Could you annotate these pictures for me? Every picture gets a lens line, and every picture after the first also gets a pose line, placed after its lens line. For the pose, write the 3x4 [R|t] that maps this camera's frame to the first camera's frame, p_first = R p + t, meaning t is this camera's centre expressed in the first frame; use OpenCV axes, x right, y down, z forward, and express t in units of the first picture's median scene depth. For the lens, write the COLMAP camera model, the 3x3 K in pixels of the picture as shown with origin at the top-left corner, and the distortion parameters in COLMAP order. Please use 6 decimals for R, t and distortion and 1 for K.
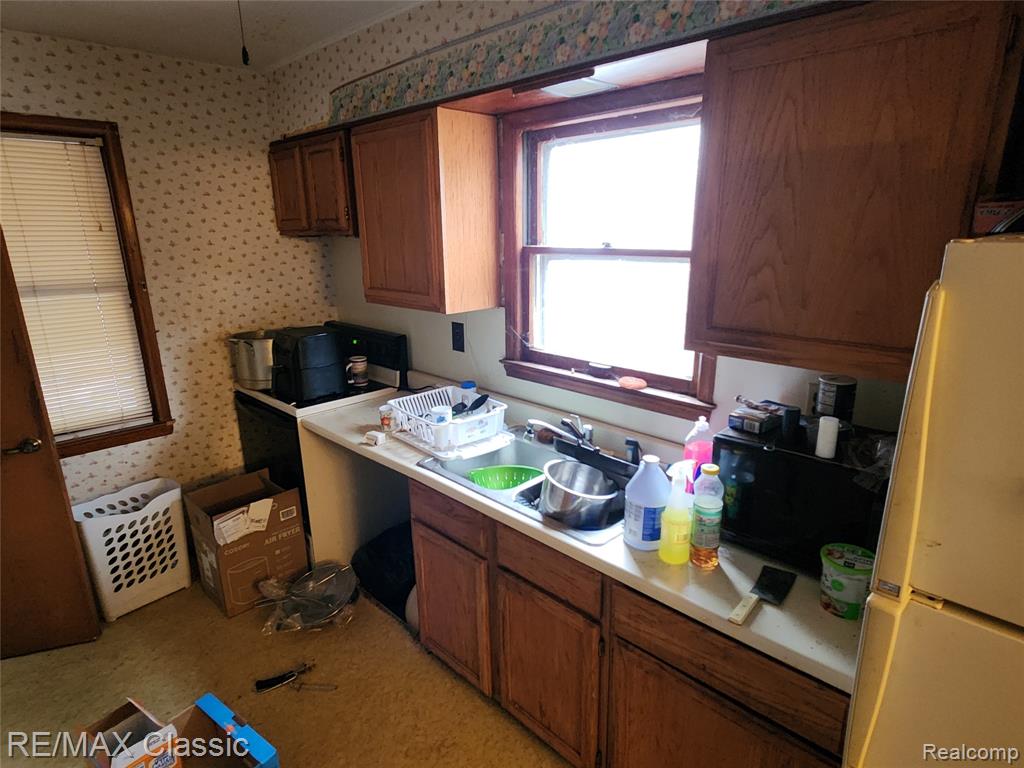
lens RADIAL K [[581.8, 0, 506.3], [0, 581.8, 392.3], [0, 0, 1]] dist [0.002046, 0.001128]
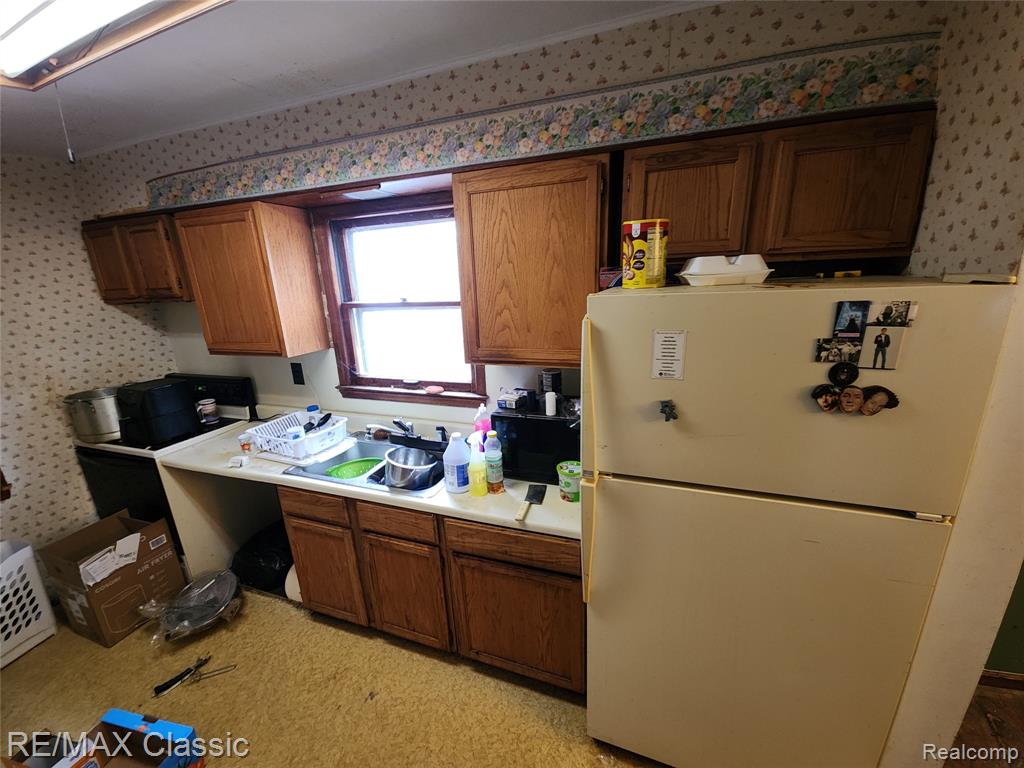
lens RADIAL K [[420.5, 0, 507.2], [0, 420.5, 396.8], [0, 0, 1]] dist [-0.000018, -0.000255]
pose [[0.909592, -0.140783, 0.390925, -0.032071], [0.143798, 0.989369, 0.021714, 0.004378], [-0.389826, 0.036463, 0.920166, -0.061009]]
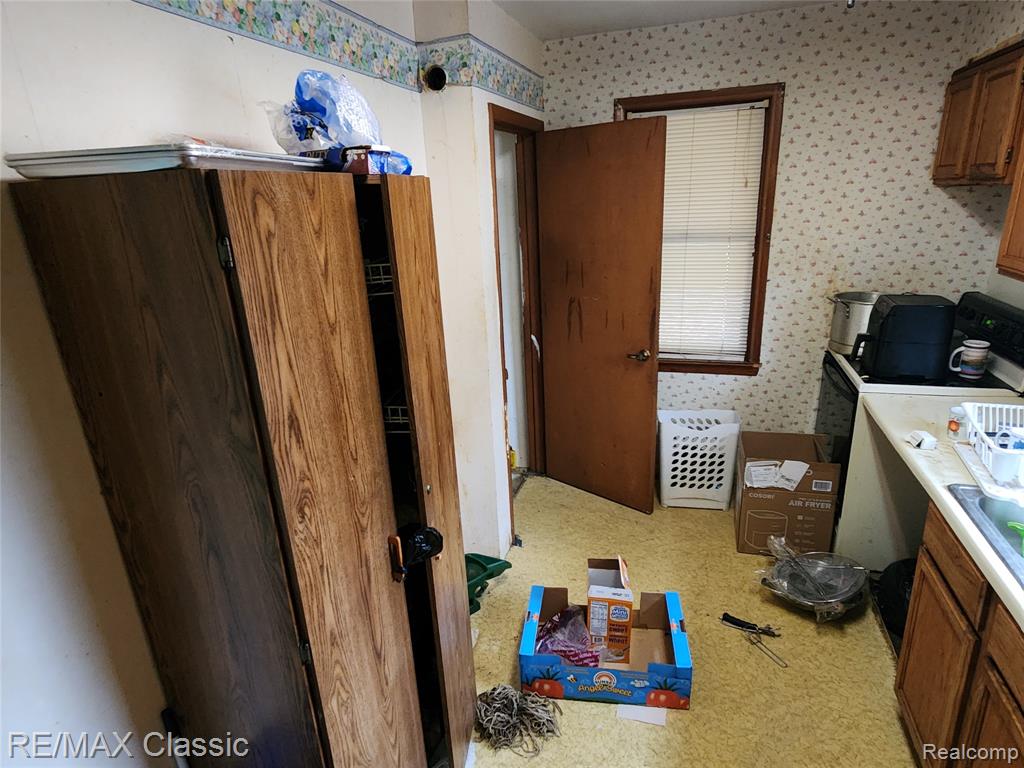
lens RADIAL K [[581.8, 0, 506.3], [0, 581.8, 392.3], [0, 0, 1]] dist [0.002046, 0.001128]
pose [[0.461223, 0.275810, -0.843328, 0.171014], [-0.201141, 0.958217, 0.203379, -0.033149], [0.864185, 0.075825, 0.497429, 0.071413]]
